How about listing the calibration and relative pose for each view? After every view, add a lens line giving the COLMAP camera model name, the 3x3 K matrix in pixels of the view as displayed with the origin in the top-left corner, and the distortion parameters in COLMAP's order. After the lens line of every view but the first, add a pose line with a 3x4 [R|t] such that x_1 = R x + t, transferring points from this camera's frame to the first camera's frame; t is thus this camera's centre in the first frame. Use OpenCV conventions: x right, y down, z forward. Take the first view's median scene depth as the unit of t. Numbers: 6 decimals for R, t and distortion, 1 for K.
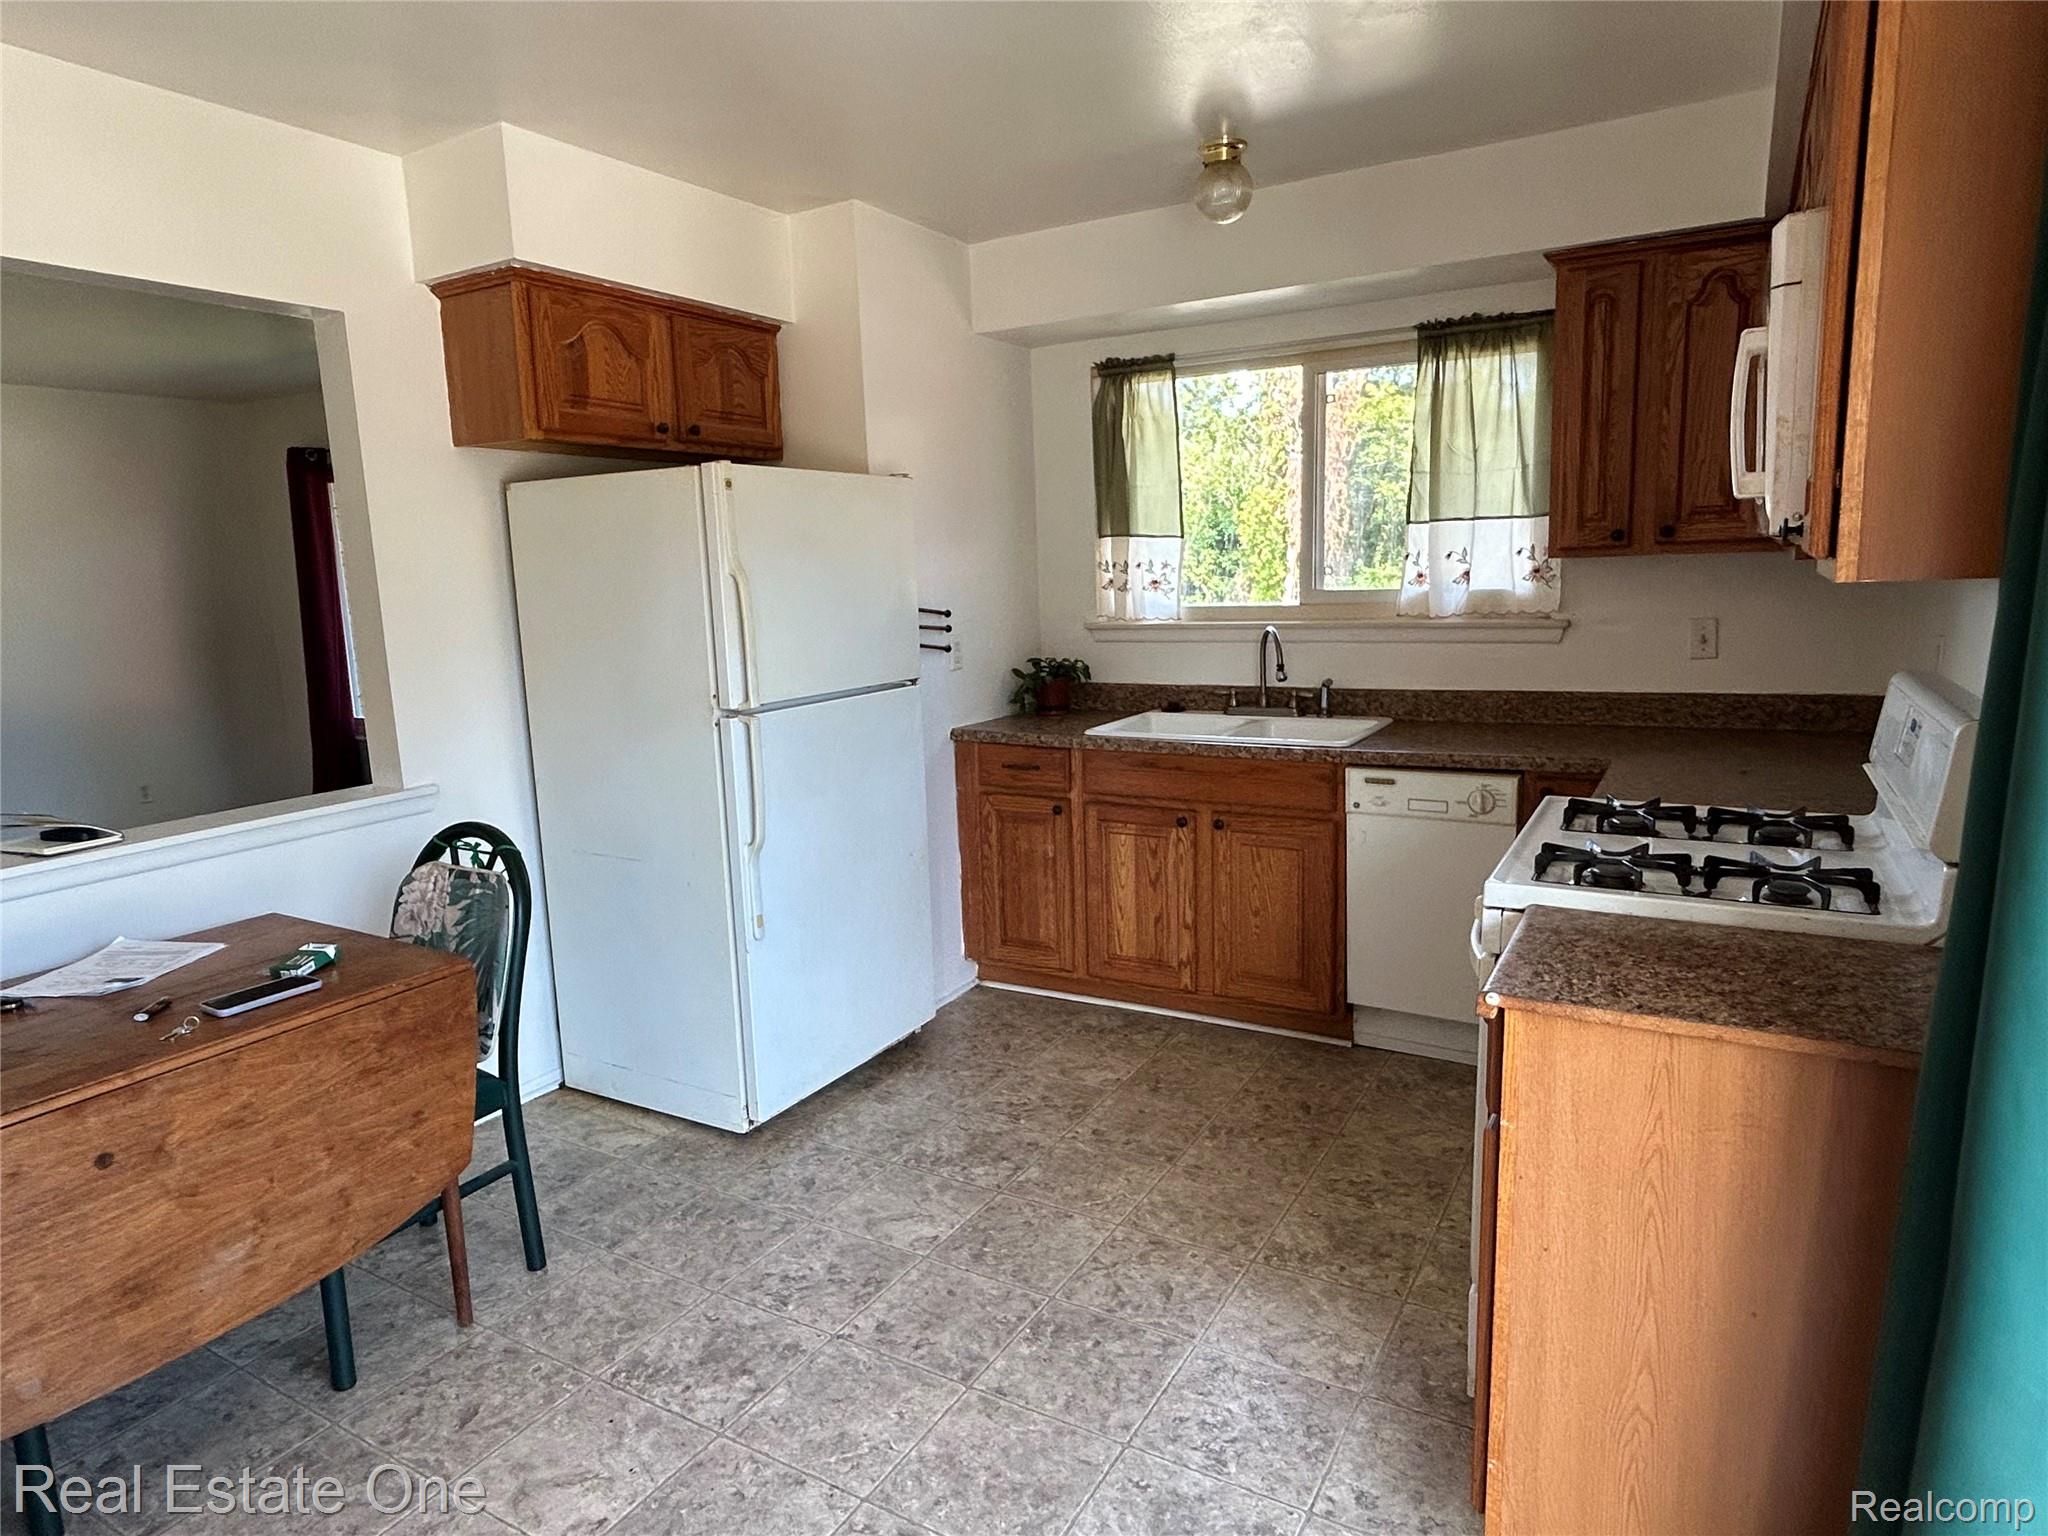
lens RADIAL K [[1208.8, 0, 1016.4], [0, 1208.8, 769.8], [0, 0, 1]] dist [0.000846, -0.001621]
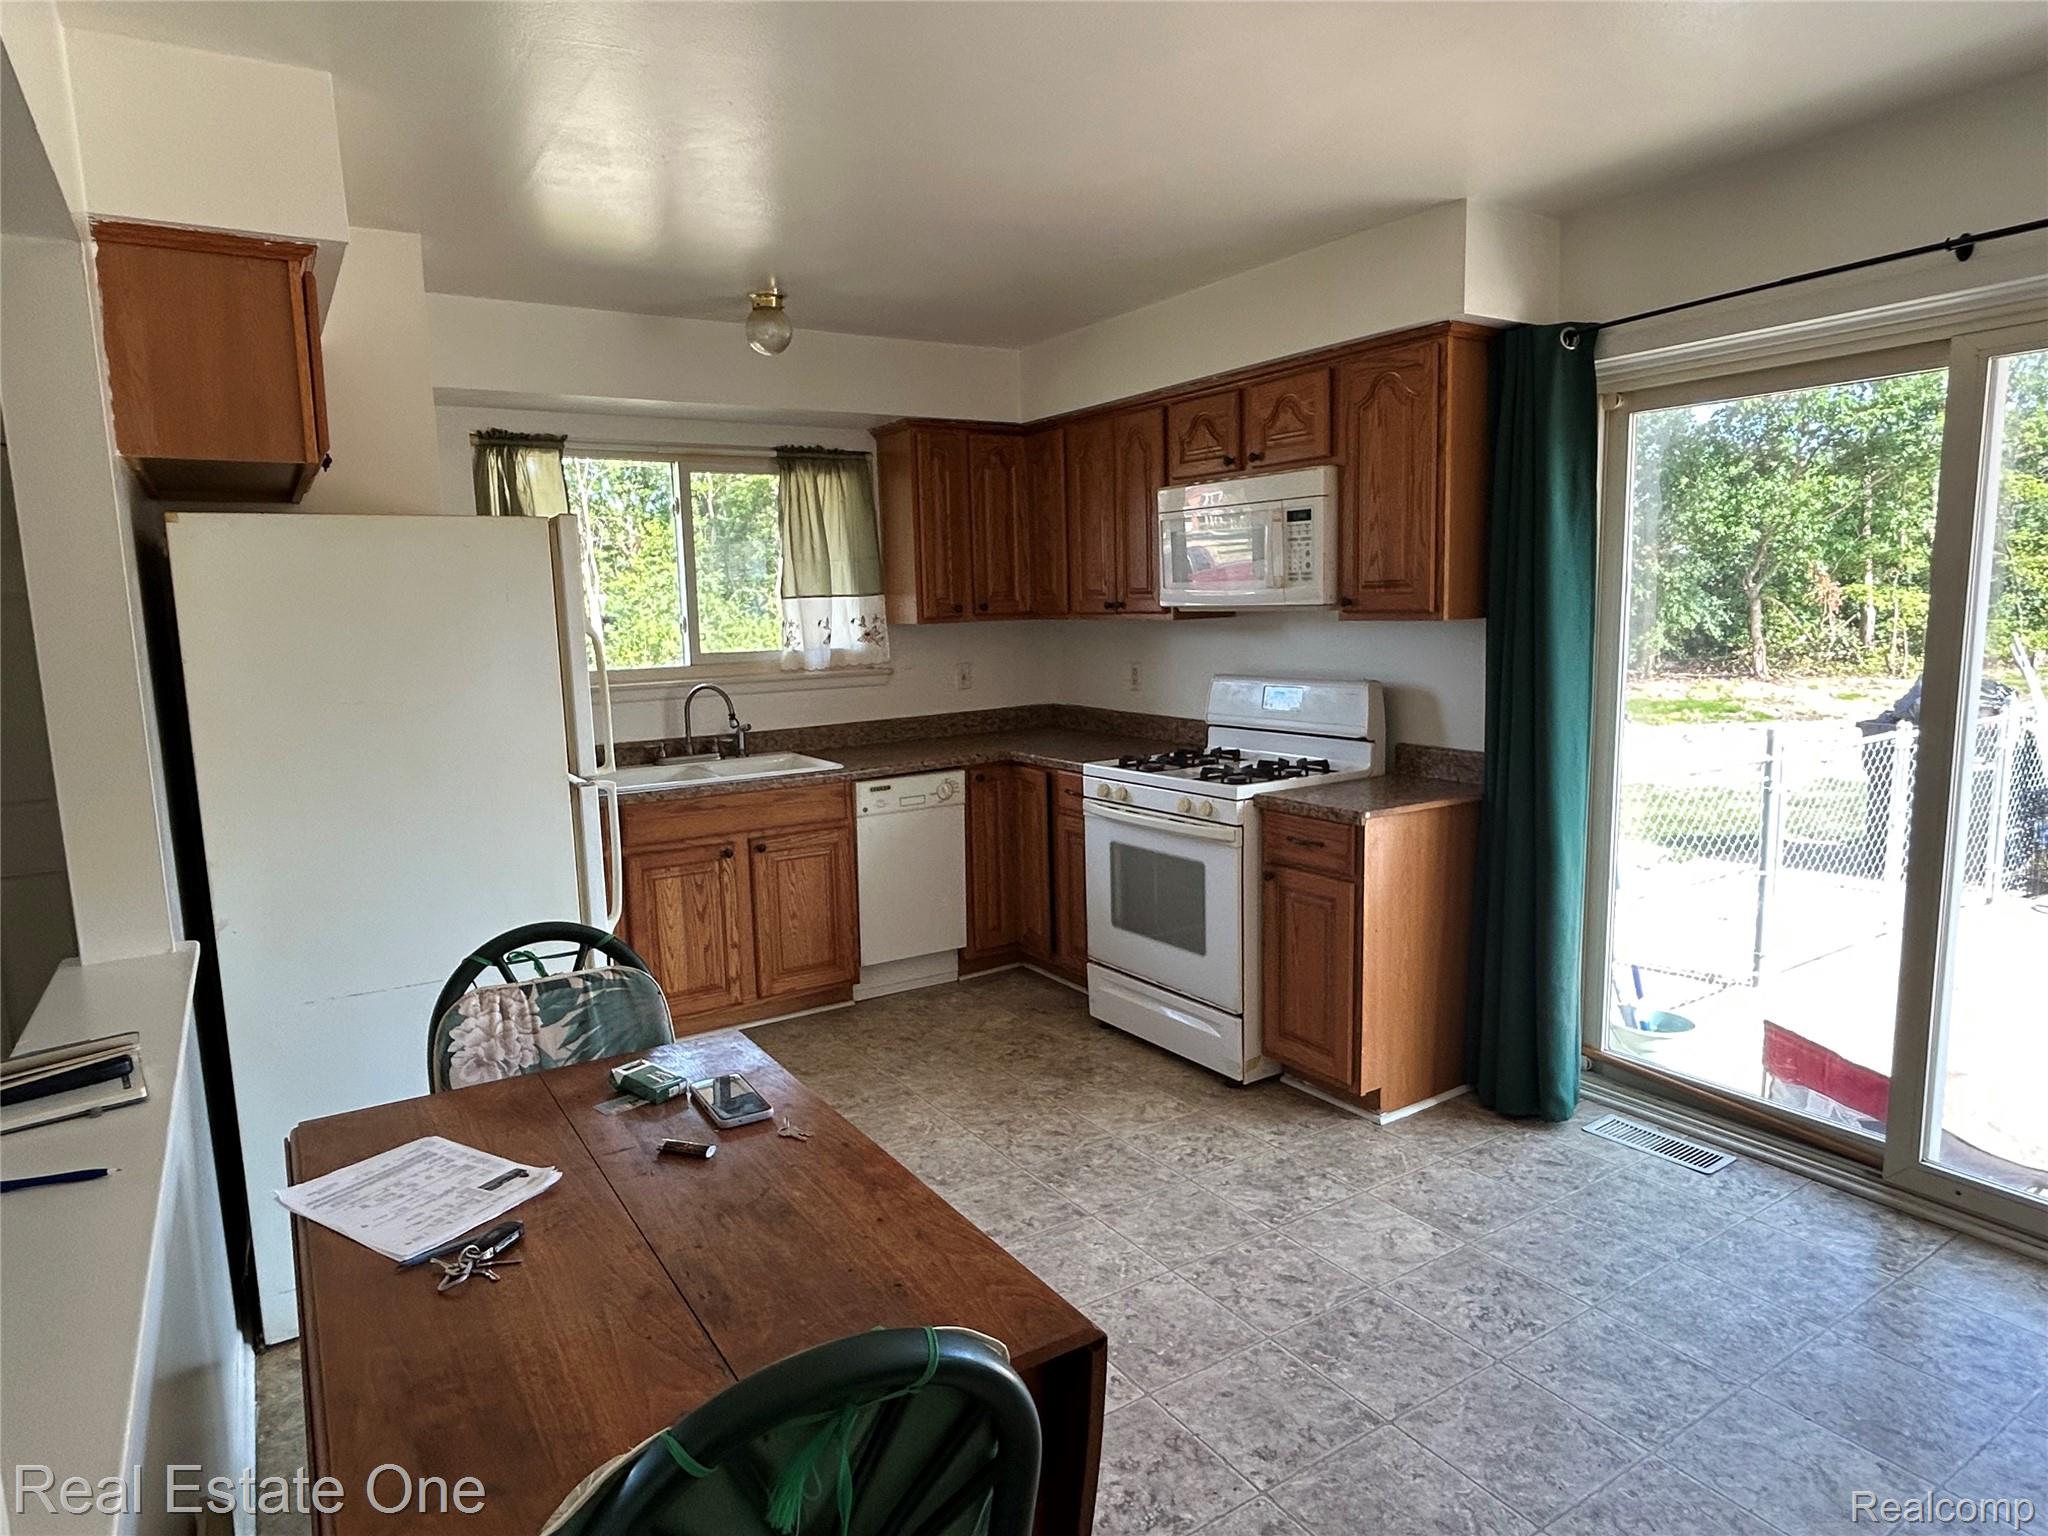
lens RADIAL K [[1208.8, 0, 1015.8], [0, 1208.8, 764.2], [0, 0, 1]] dist [0.000846, -0.001621]
pose [[0.457813, -0.097332, 0.883704, -0.741706], [0.163258, 0.986290, 0.024053, -0.022759], [-0.873930, 0.133260, 0.467427, 0.222154]]
